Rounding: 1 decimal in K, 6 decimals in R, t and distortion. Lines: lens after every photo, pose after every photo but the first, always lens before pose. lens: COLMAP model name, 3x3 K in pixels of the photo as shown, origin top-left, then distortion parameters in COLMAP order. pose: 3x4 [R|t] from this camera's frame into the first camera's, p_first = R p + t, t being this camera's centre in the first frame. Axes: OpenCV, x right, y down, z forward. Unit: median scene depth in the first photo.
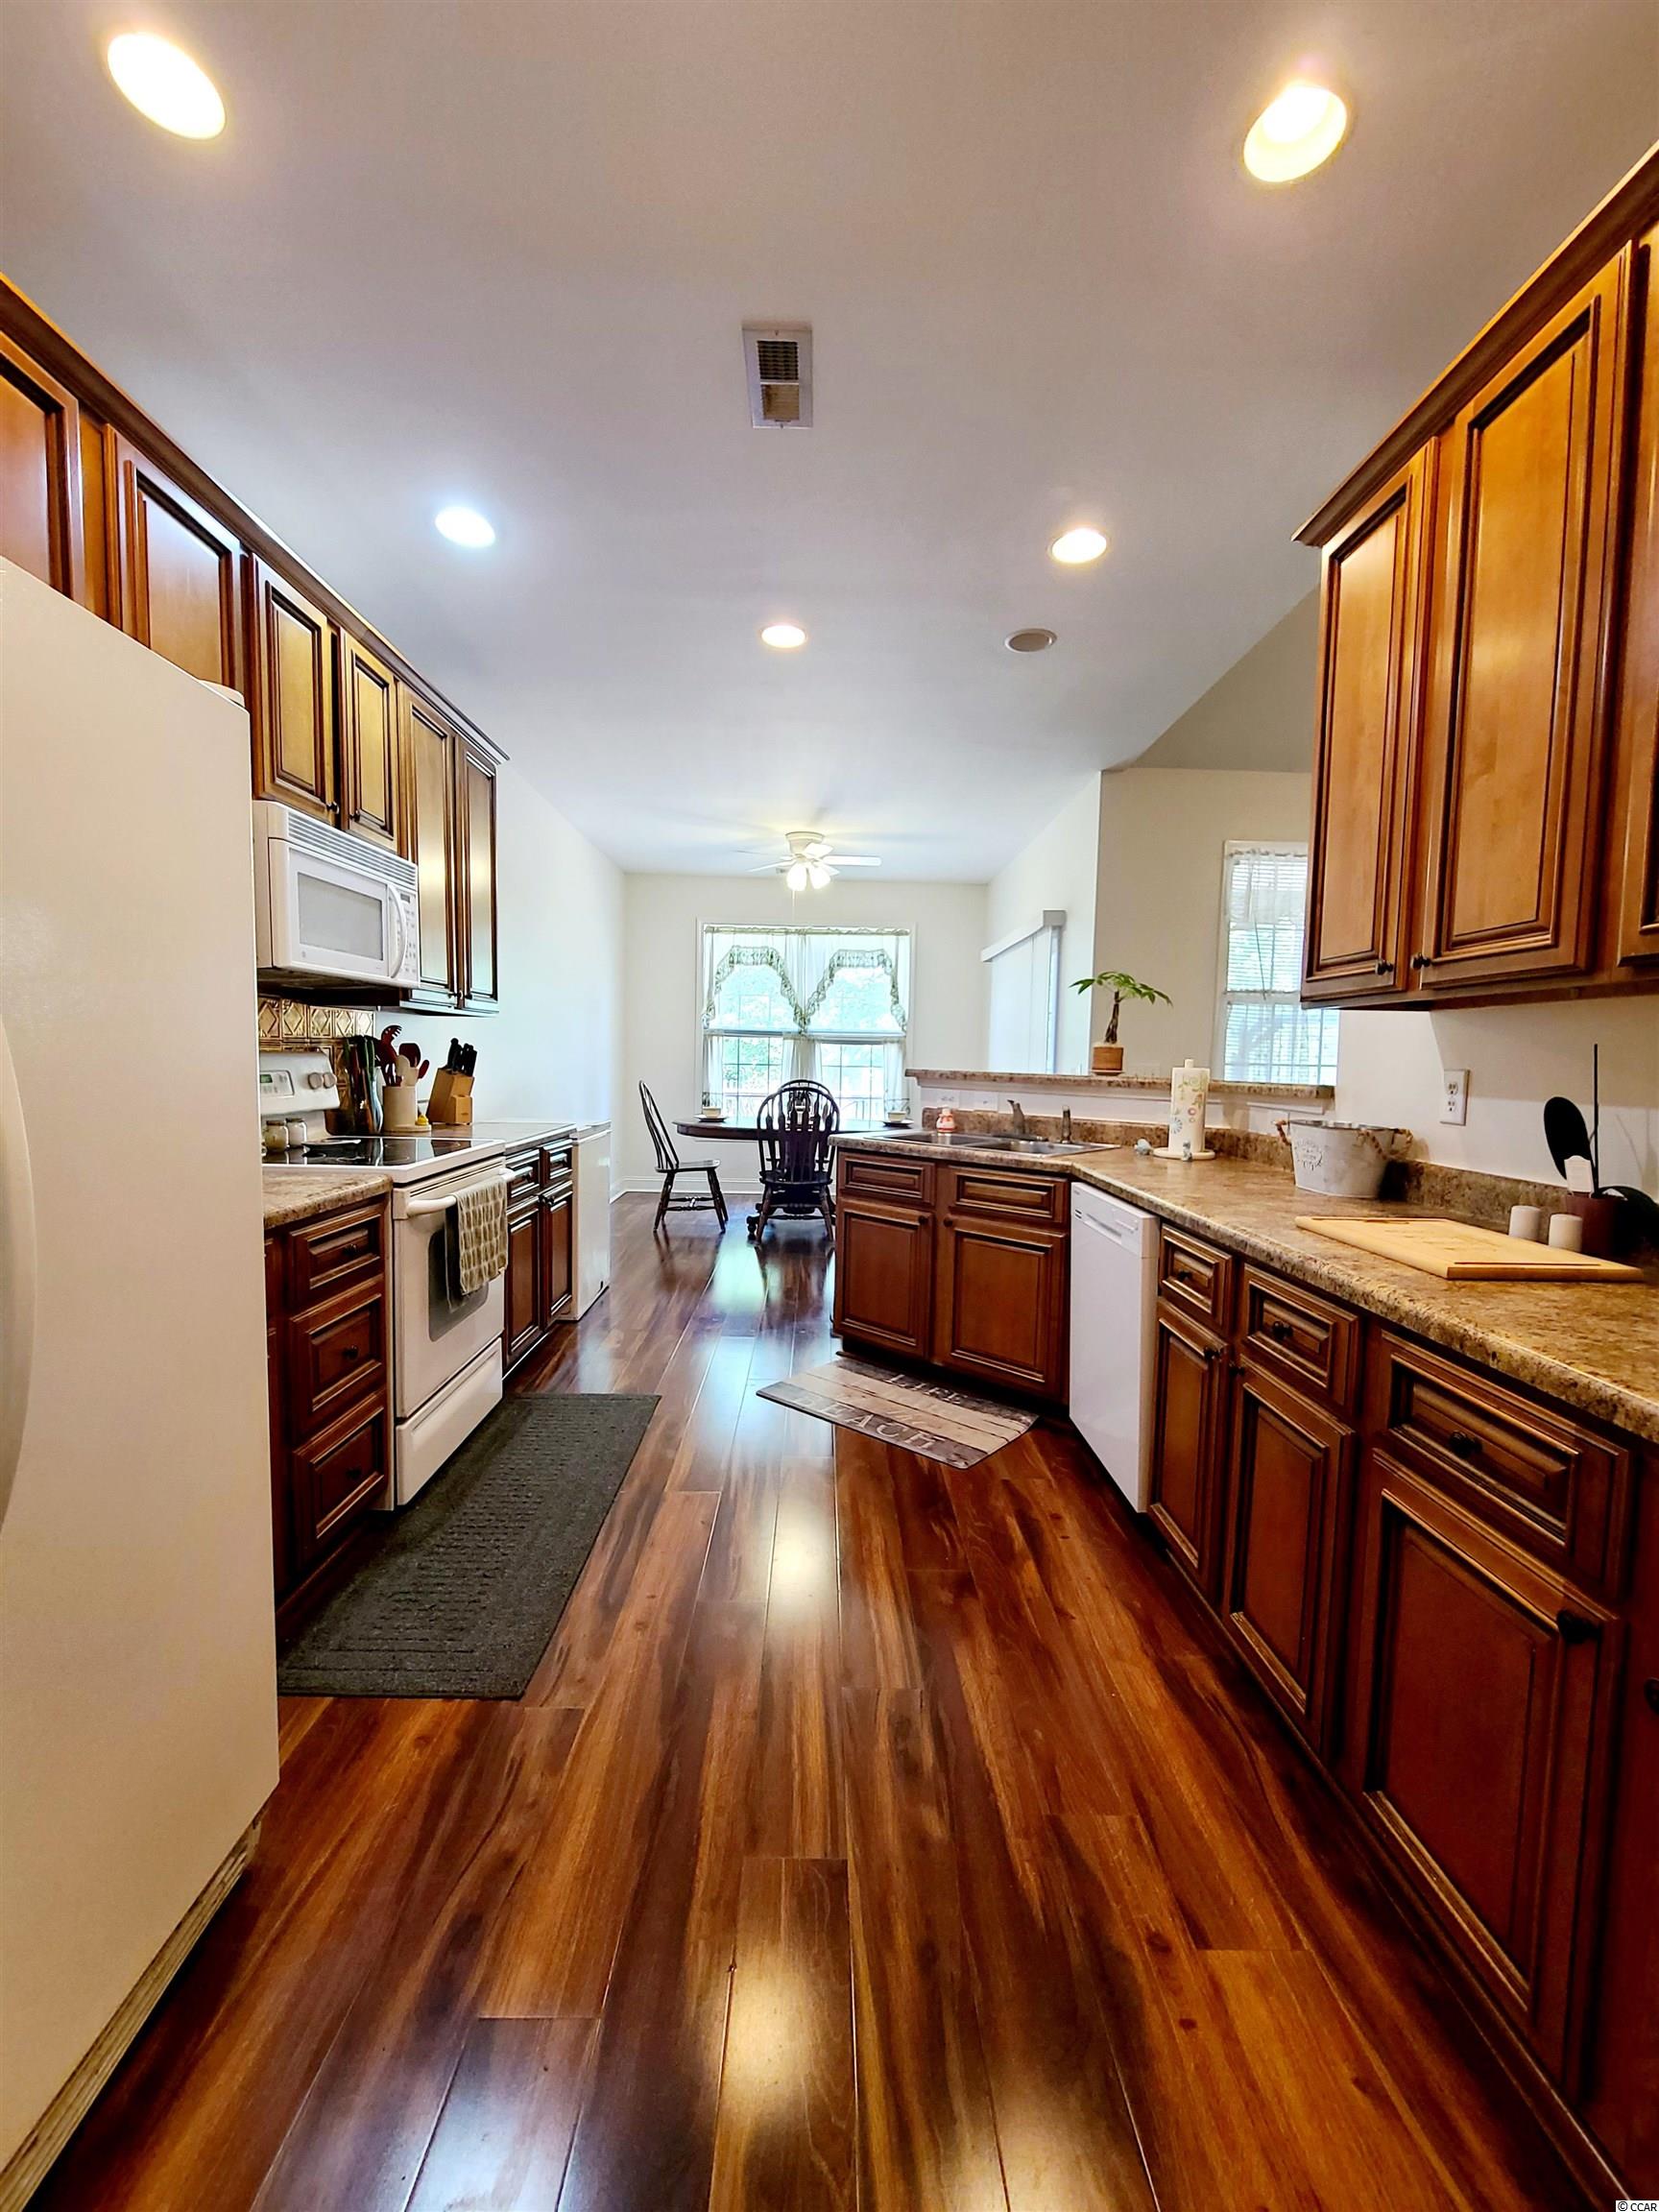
lens RADIAL K [[913.3, 0, 831.4], [0, 913.3, 1122.0], [0, 0, 1]] dist [-0.002370, -0.000859]
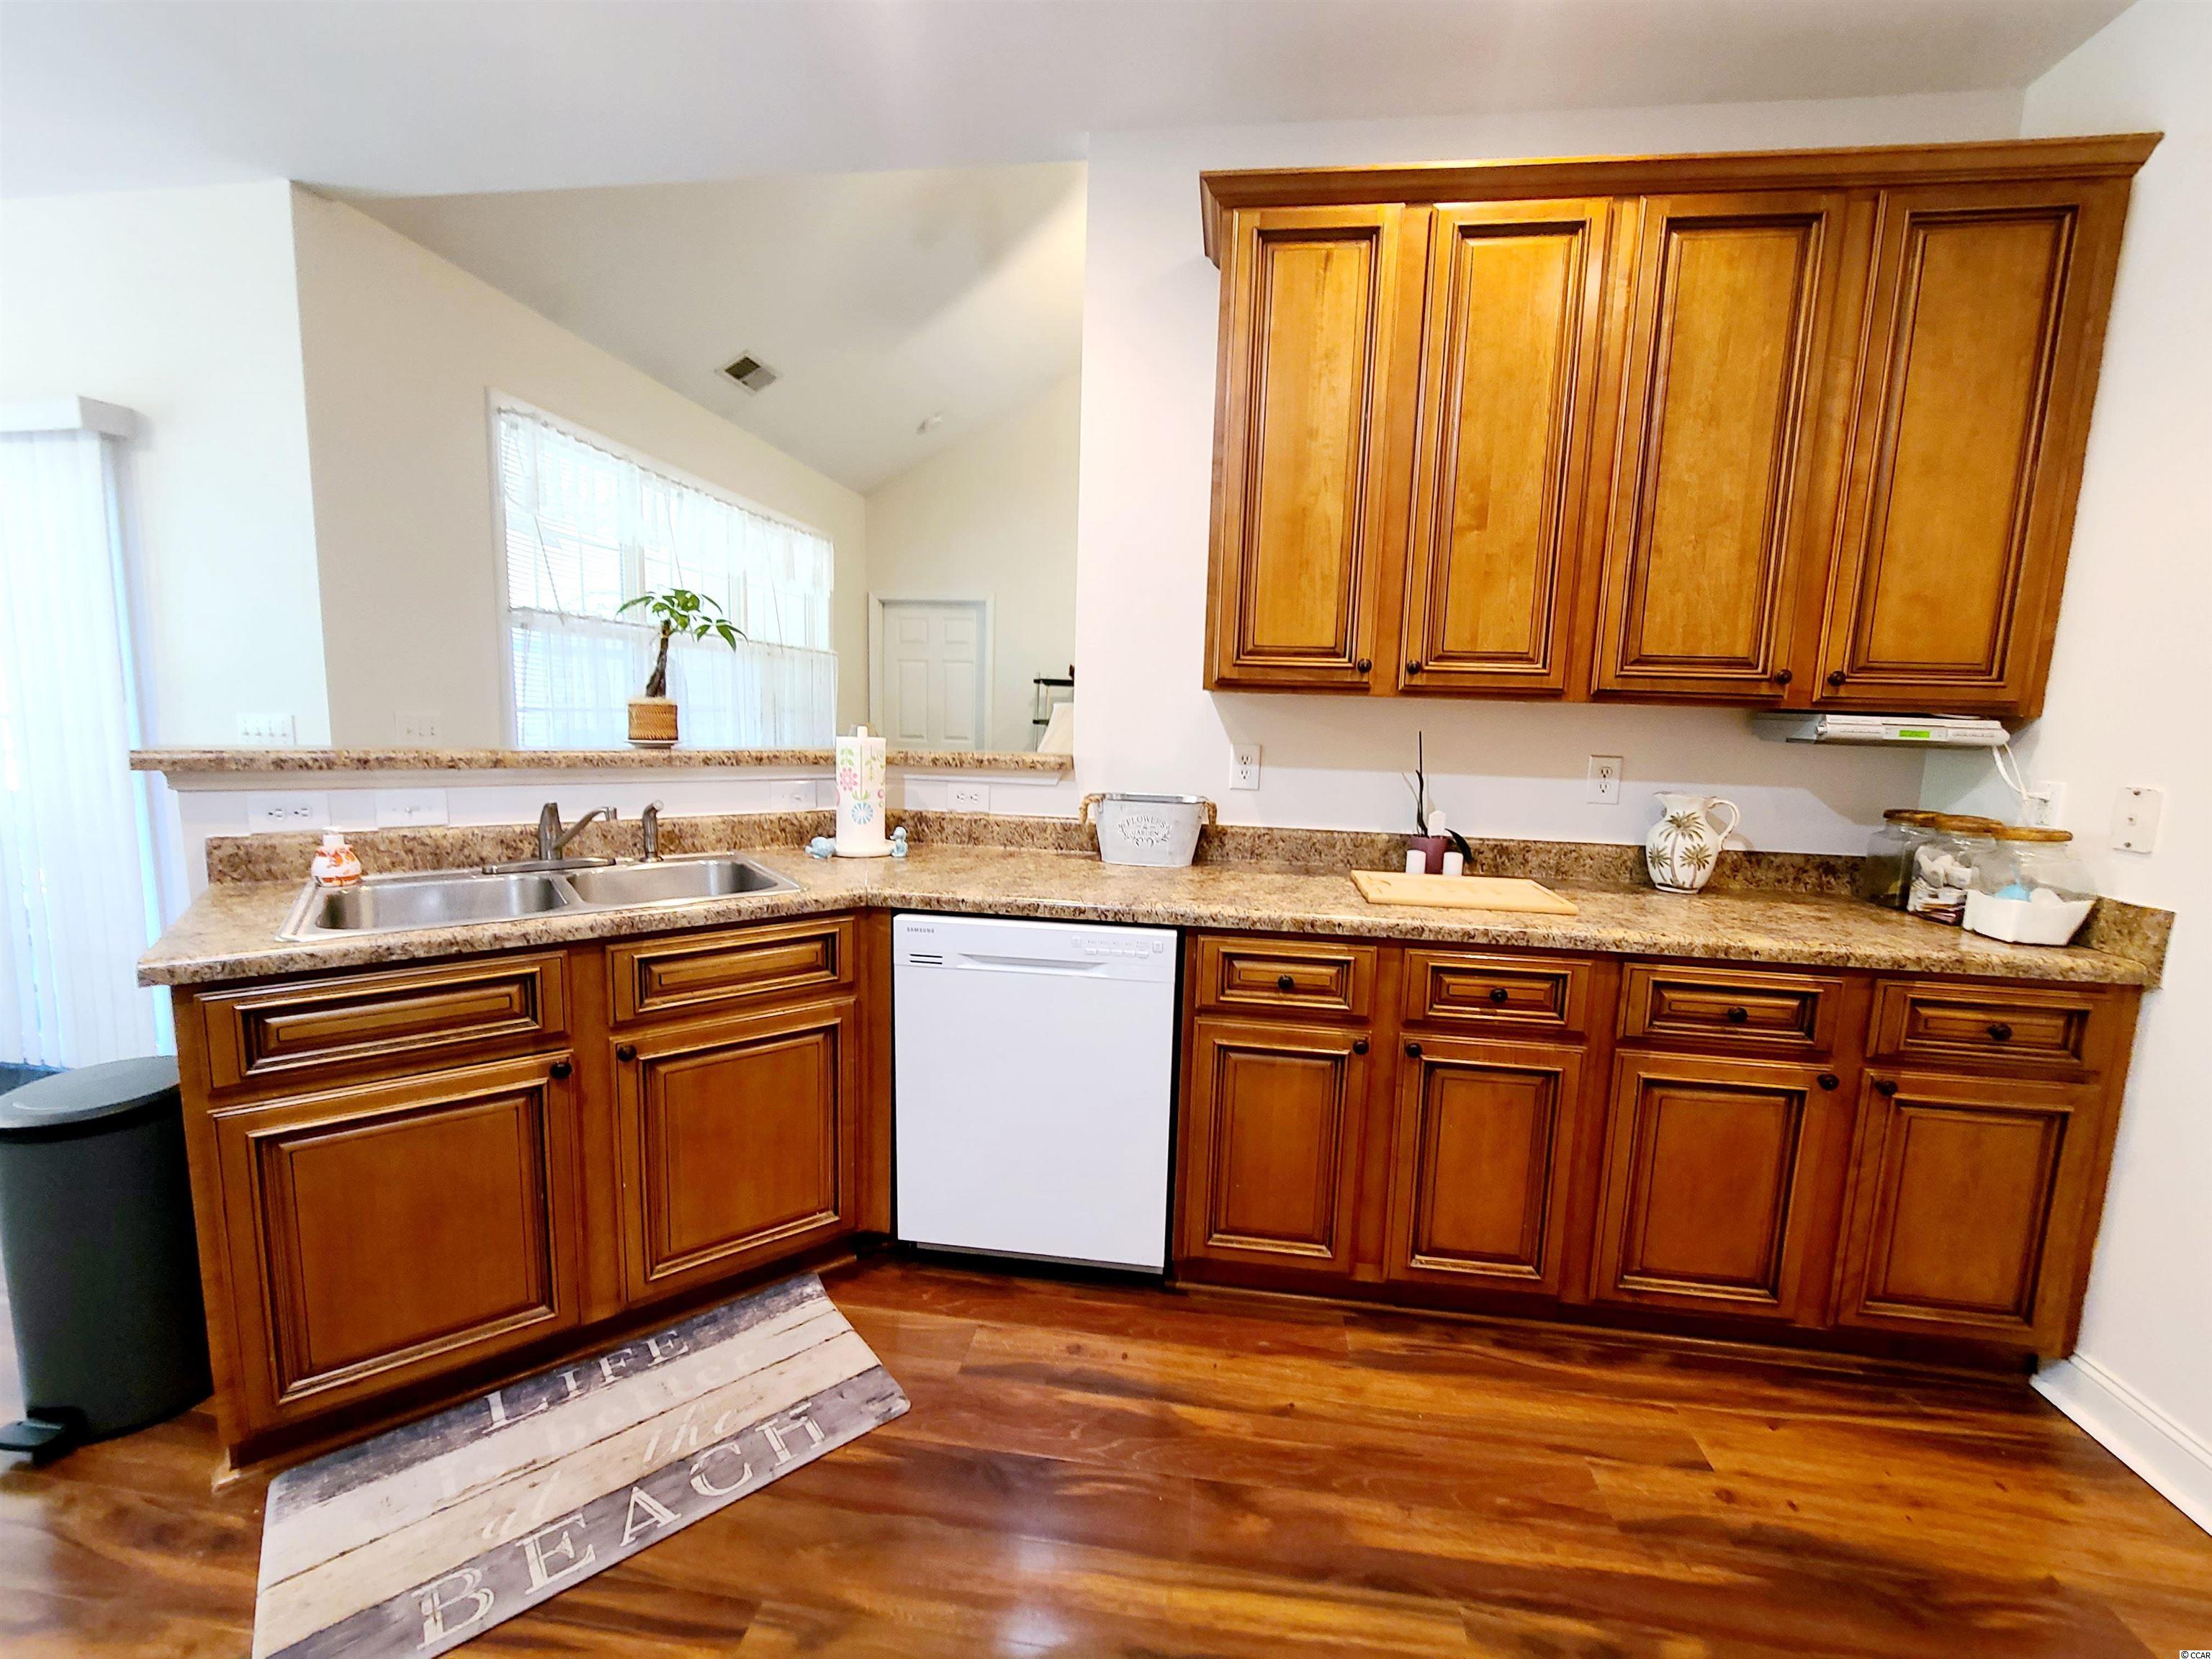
lens RADIAL K [[913.3, 0, 1121.3], [0, 913.3, 817.9], [0, 0, 1]] dist [-0.002370, -0.000859]
pose [[0.136229, -0.138111, 0.981003, -0.381747], [0.041427, 0.990163, 0.133648, -0.094630], [-0.989811, 0.022433, 0.140611, 0.738048]]
